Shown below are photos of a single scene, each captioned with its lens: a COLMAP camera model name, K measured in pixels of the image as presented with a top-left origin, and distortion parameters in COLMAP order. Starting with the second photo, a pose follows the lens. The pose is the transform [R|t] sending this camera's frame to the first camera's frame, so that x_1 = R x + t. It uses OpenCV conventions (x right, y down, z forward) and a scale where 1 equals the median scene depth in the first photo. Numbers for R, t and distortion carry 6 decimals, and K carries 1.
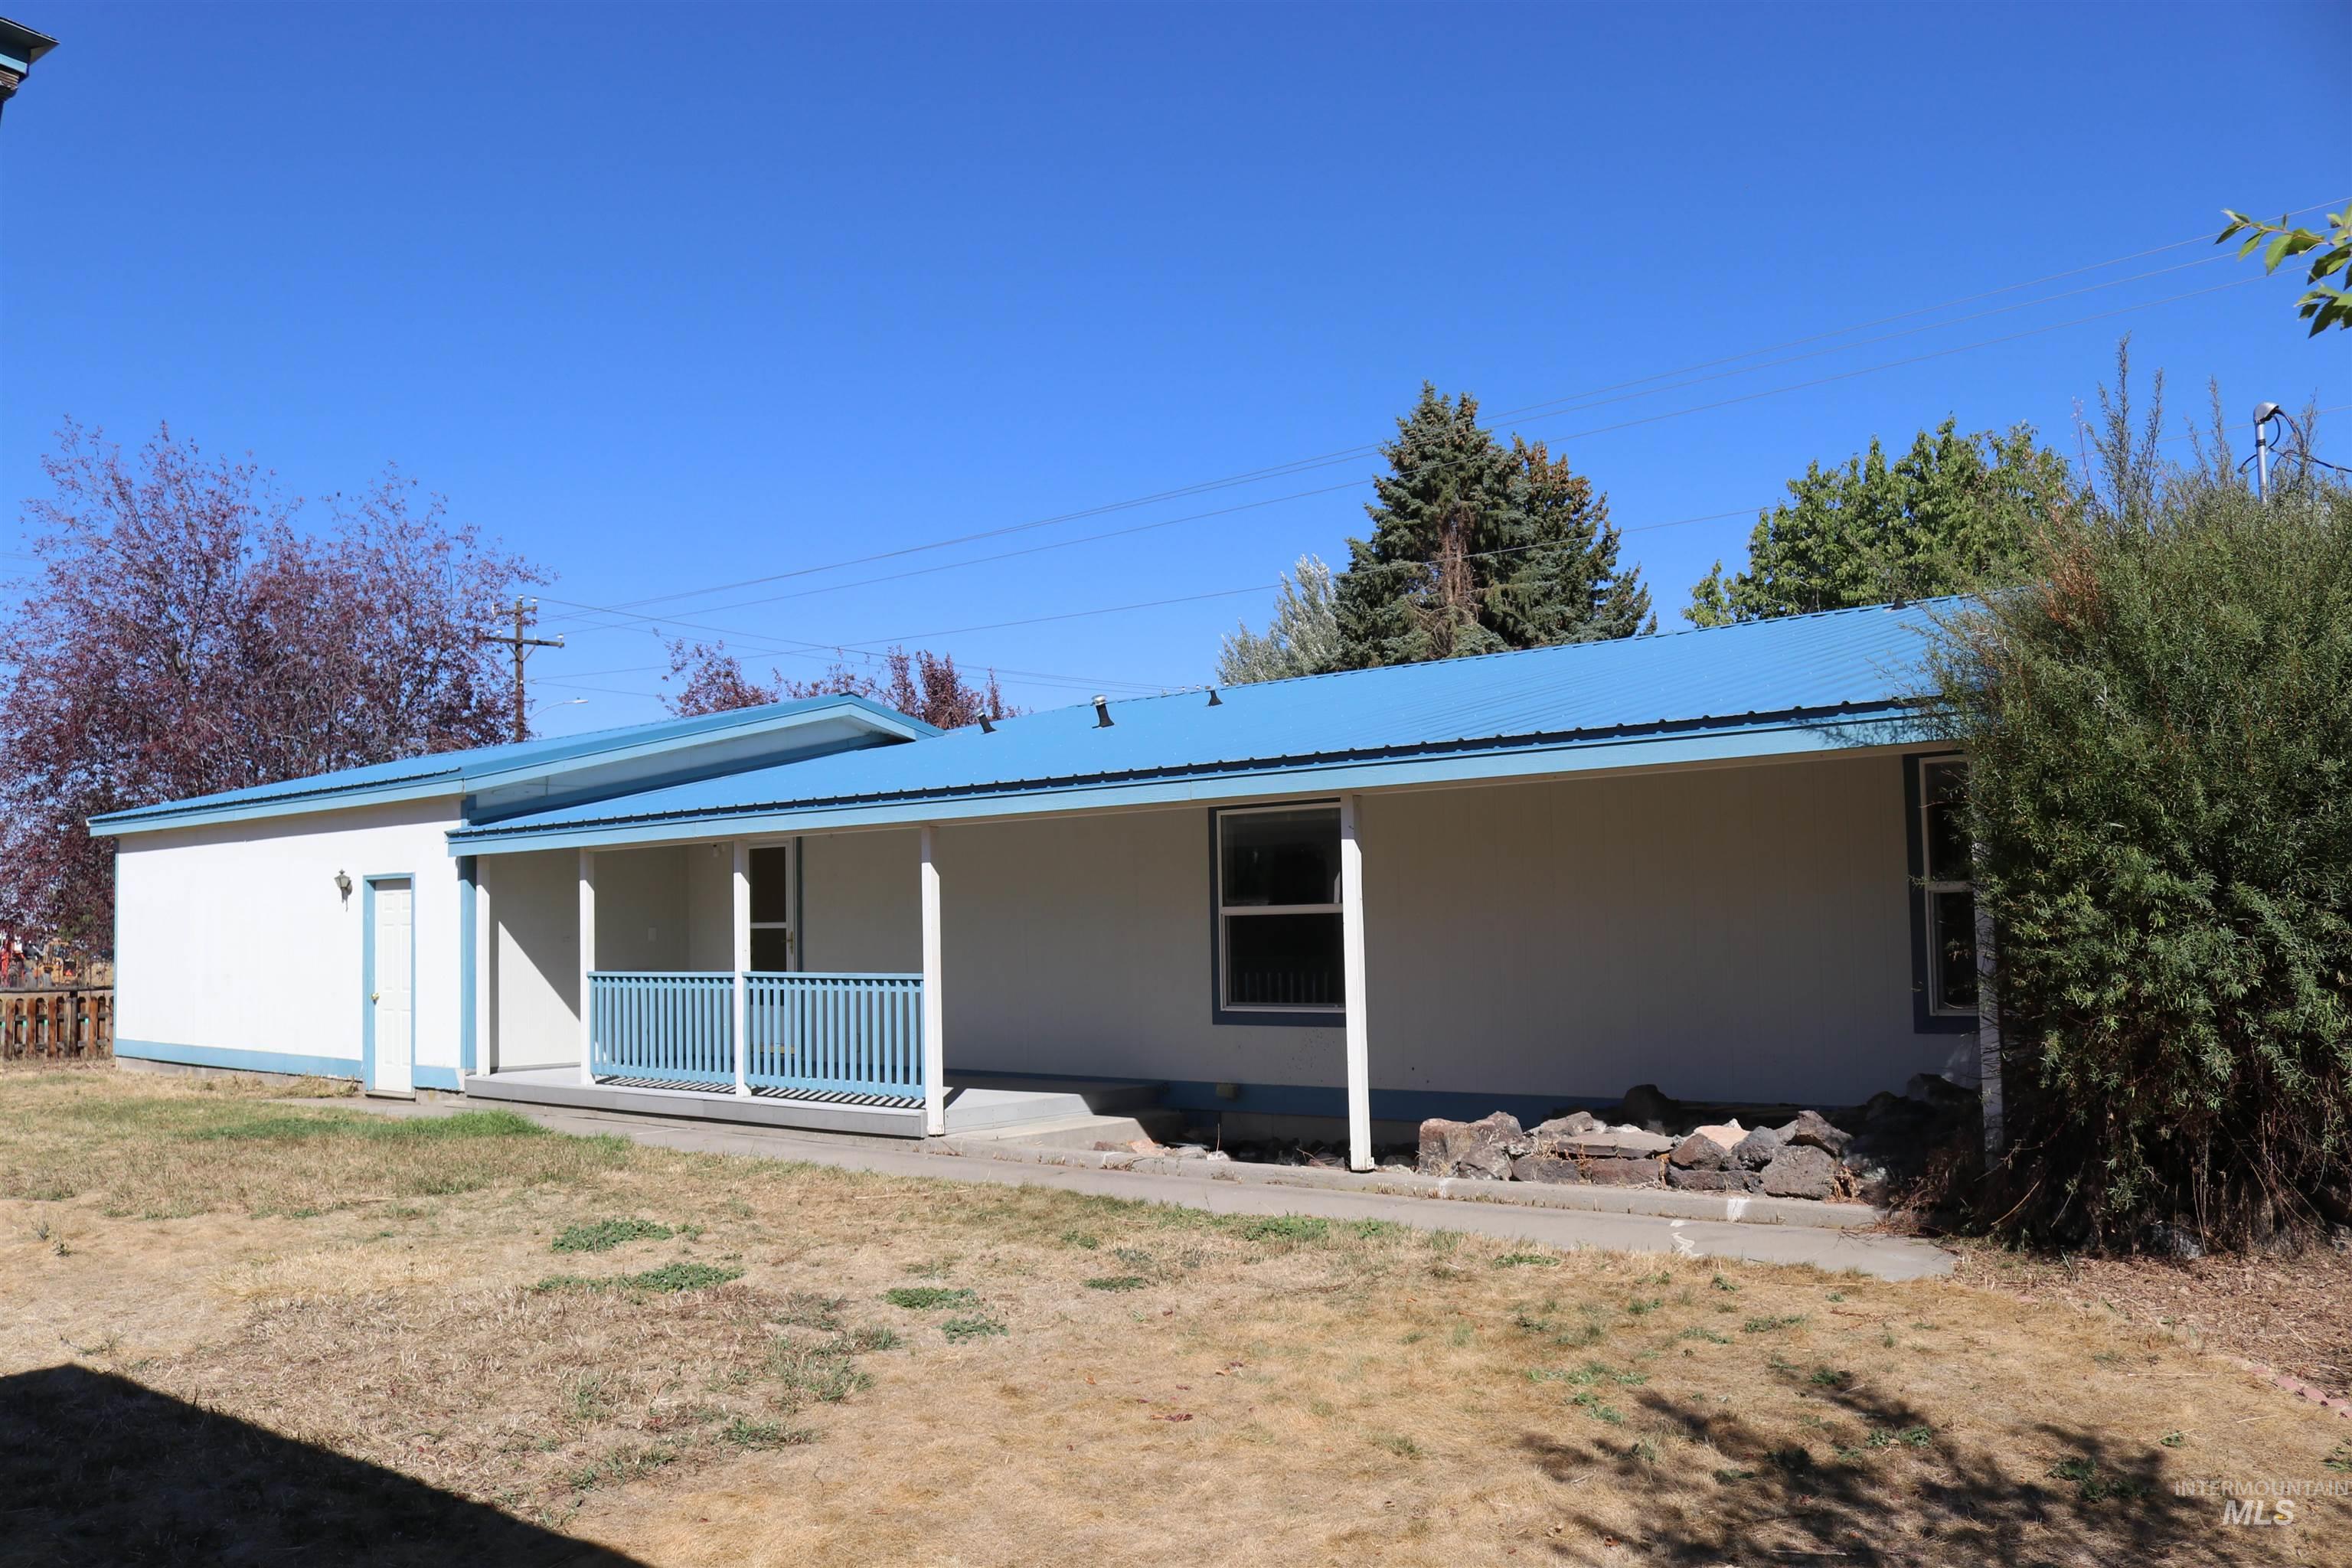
lens RADIAL K [[1933.2, 0, 1170.5], [0, 1933.2, 780.4], [0, 0, 1]] dist [-0.147264, 0.123160]
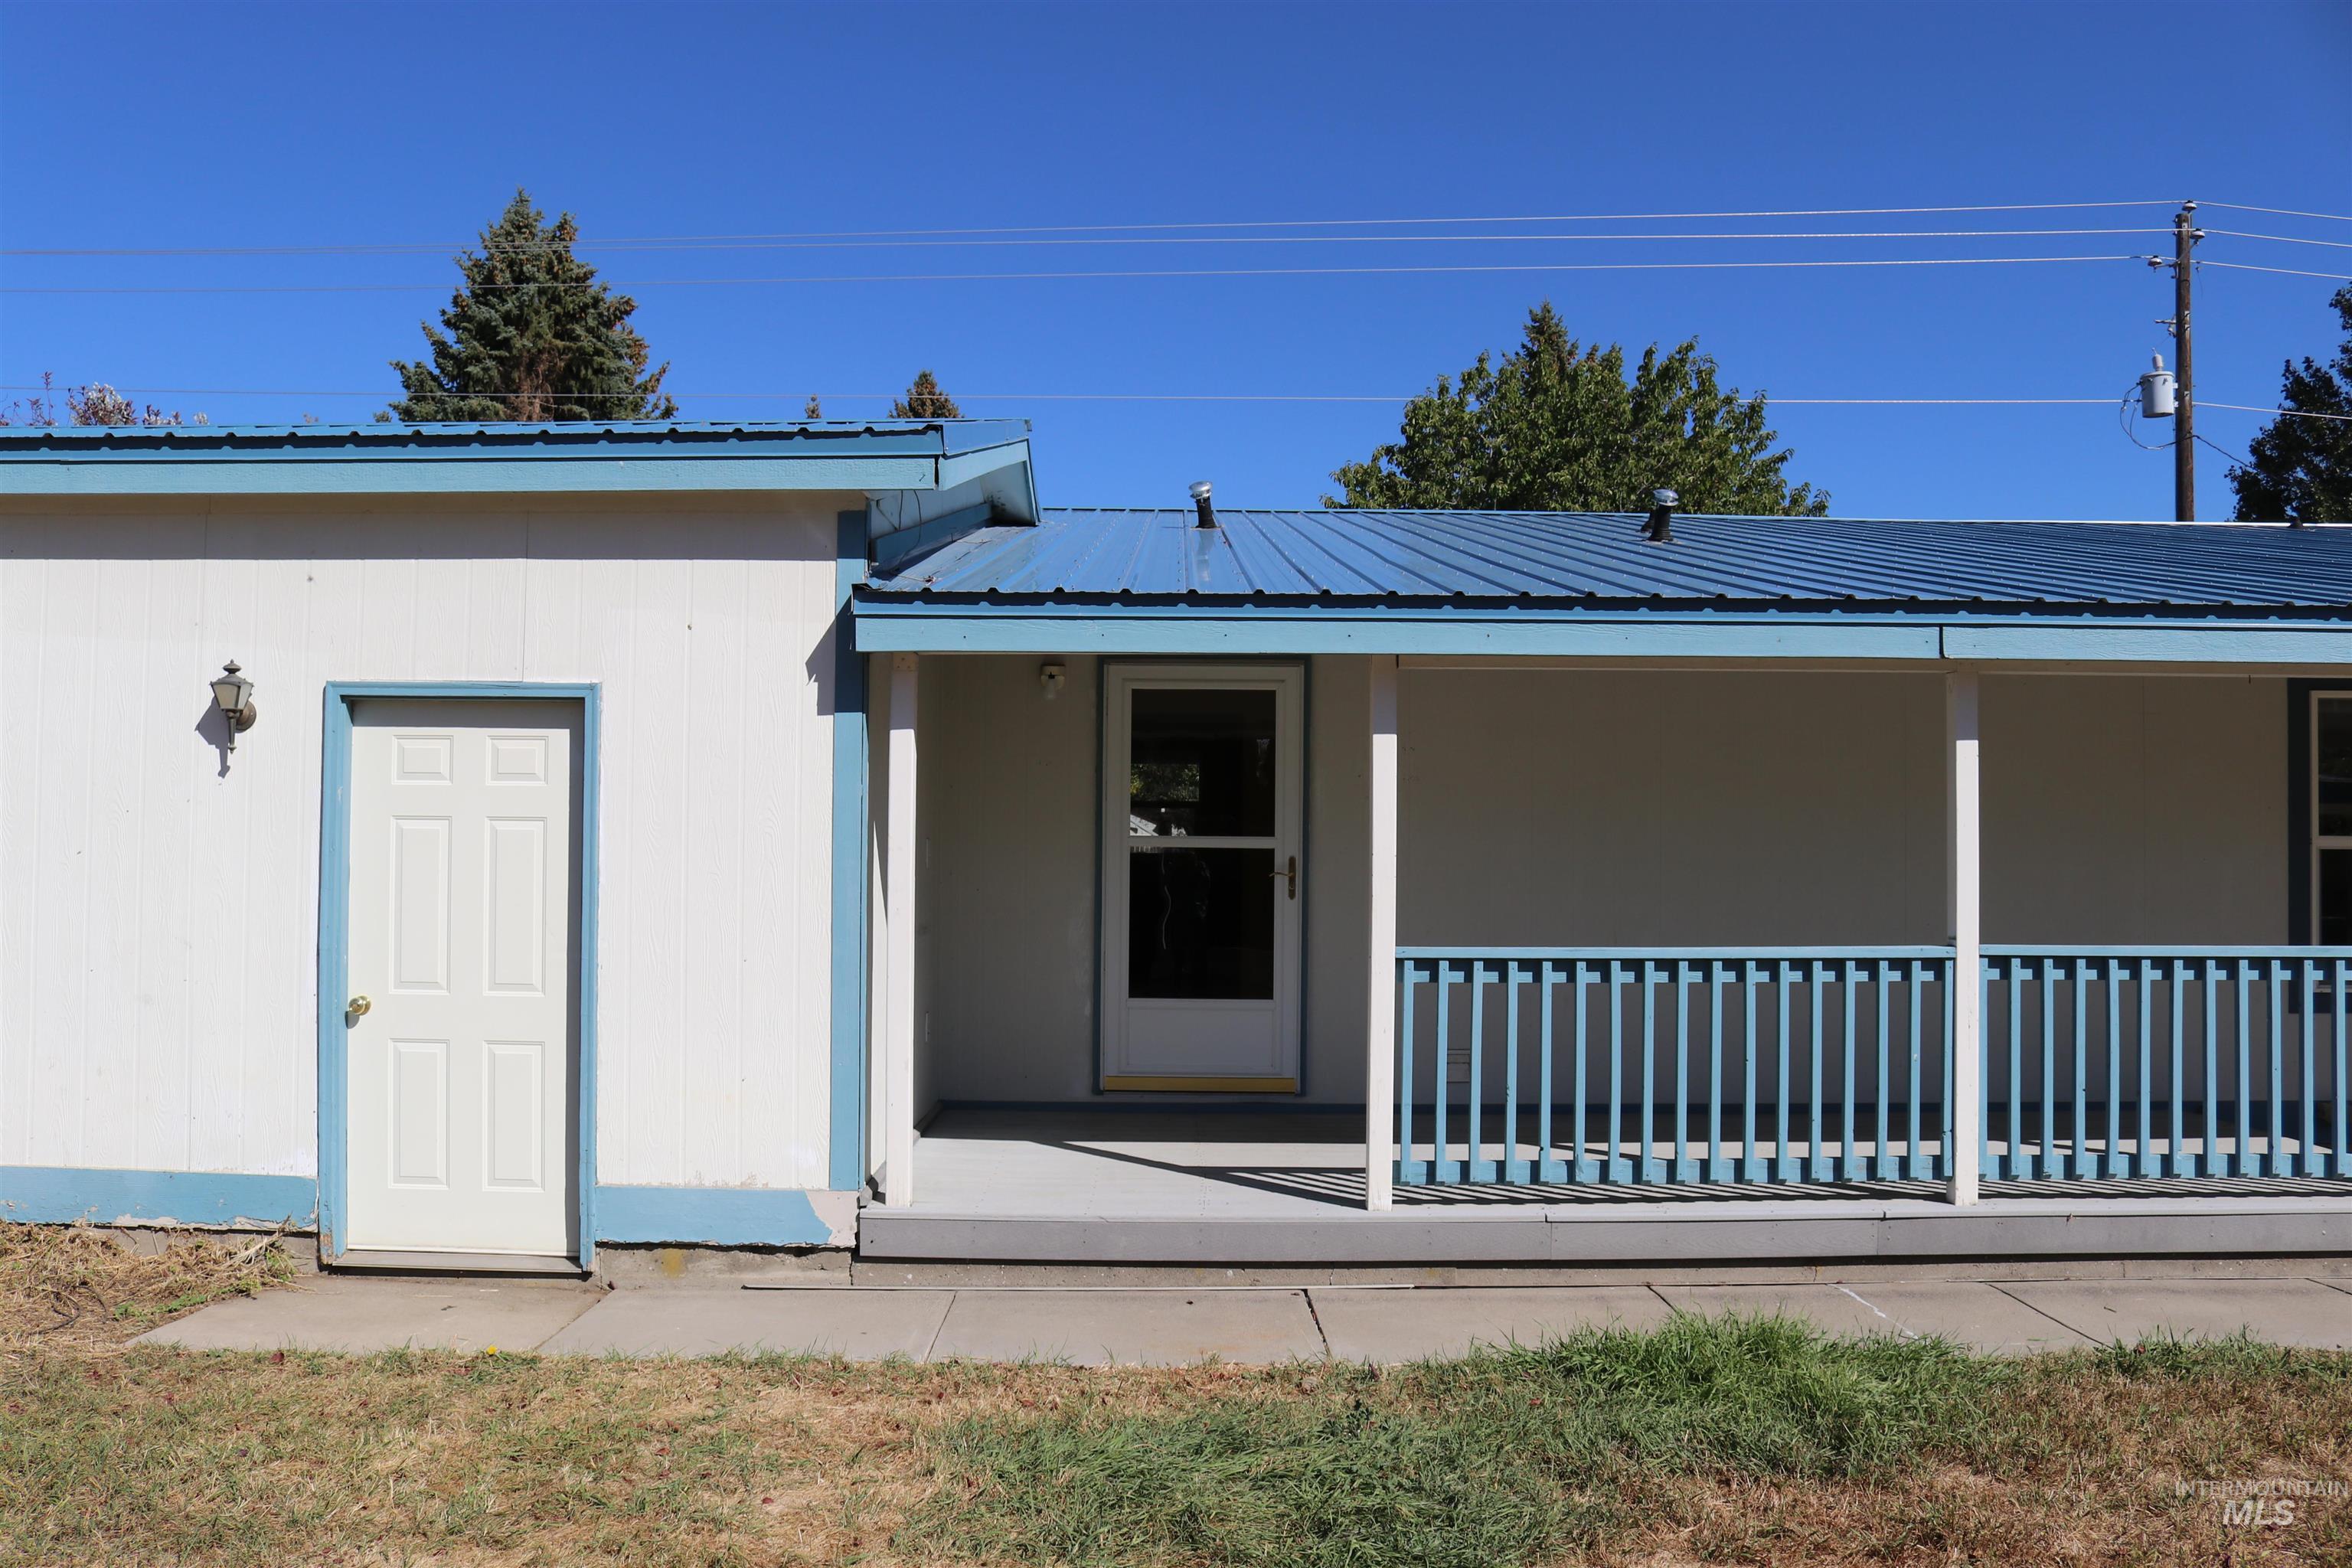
lens RADIAL K [[1933.2, 0, 1178.6], [0, 1933.2, 782.0], [0, 0, 1]] dist [-0.147264, 0.123160]
pose [[0.791991, 0.044291, 0.608924, -0.512045], [-0.072508, 0.997130, 0.021779, 0.048283], [-0.606212, -0.061401, 0.792930, 0.589064]]
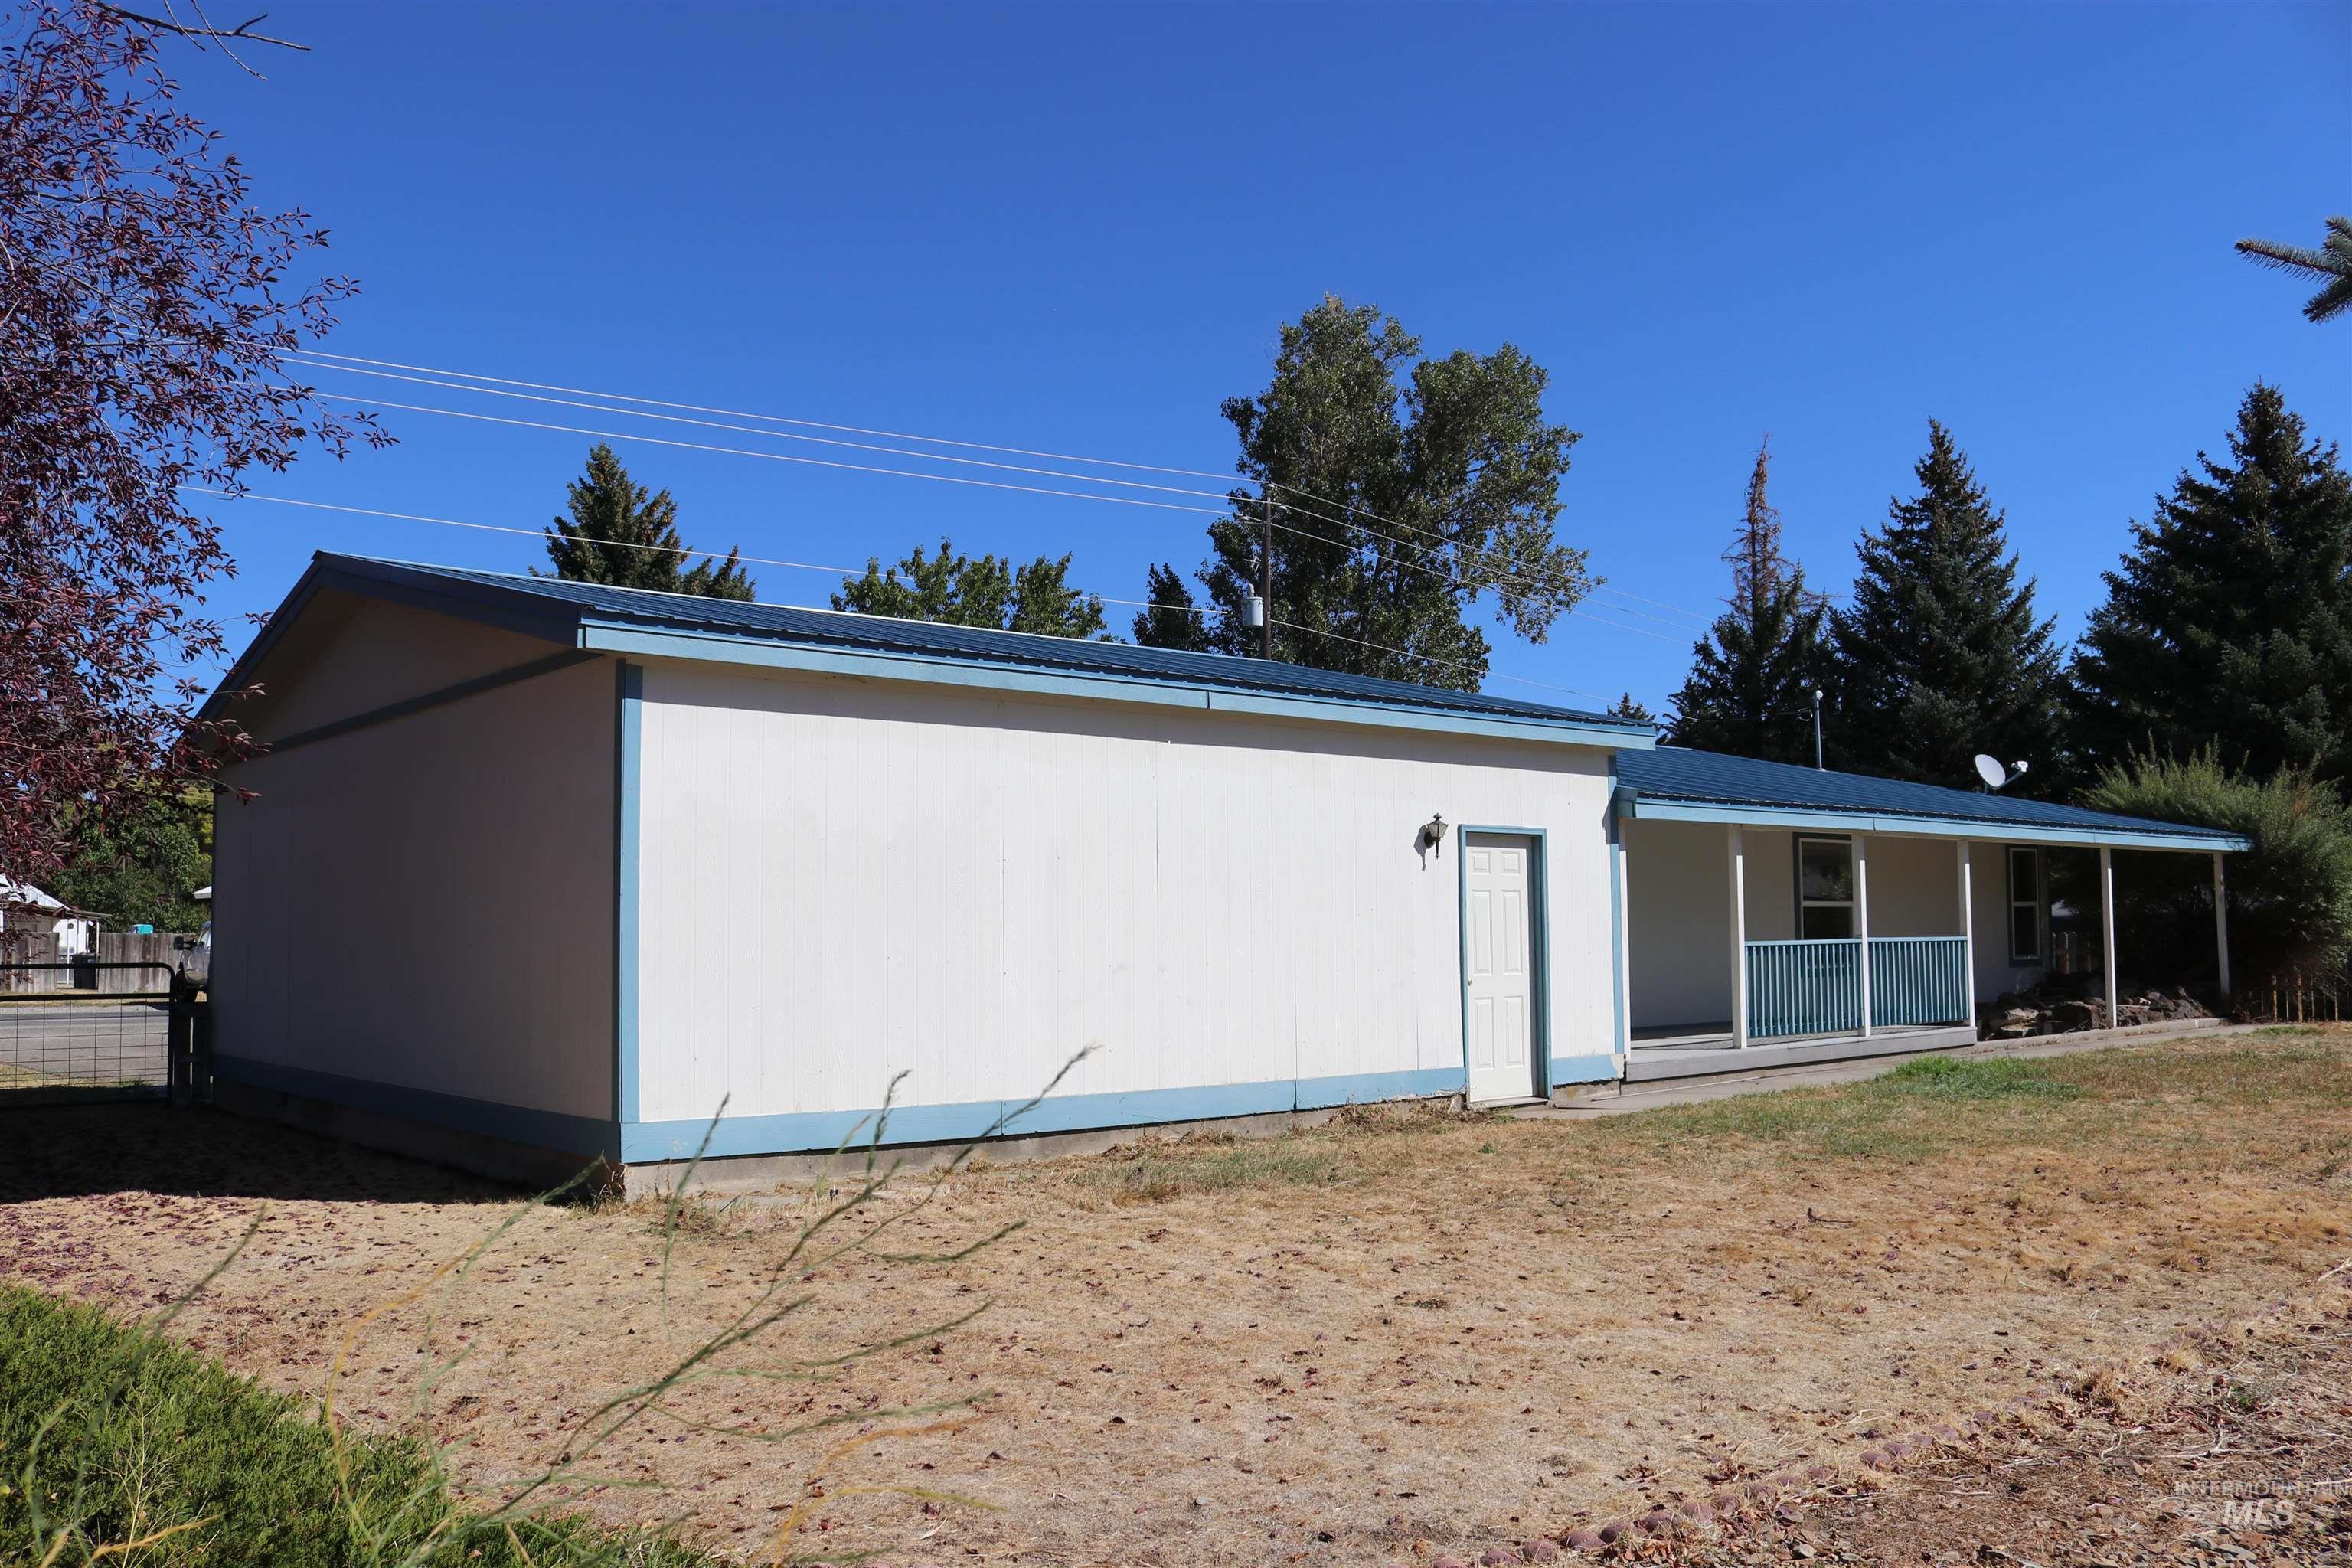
lens RADIAL K [[1933.2, 0, 1173.9], [0, 1933.2, 782.9], [0, 0, 1]] dist [-0.147264, 0.123160]
pose [[0.175815, 0.093568, 0.979966, -1.195582], [-0.079213, 0.993589, -0.080657, 0.104210], [-0.981231, -0.063445, 0.182100, 0.958061]]
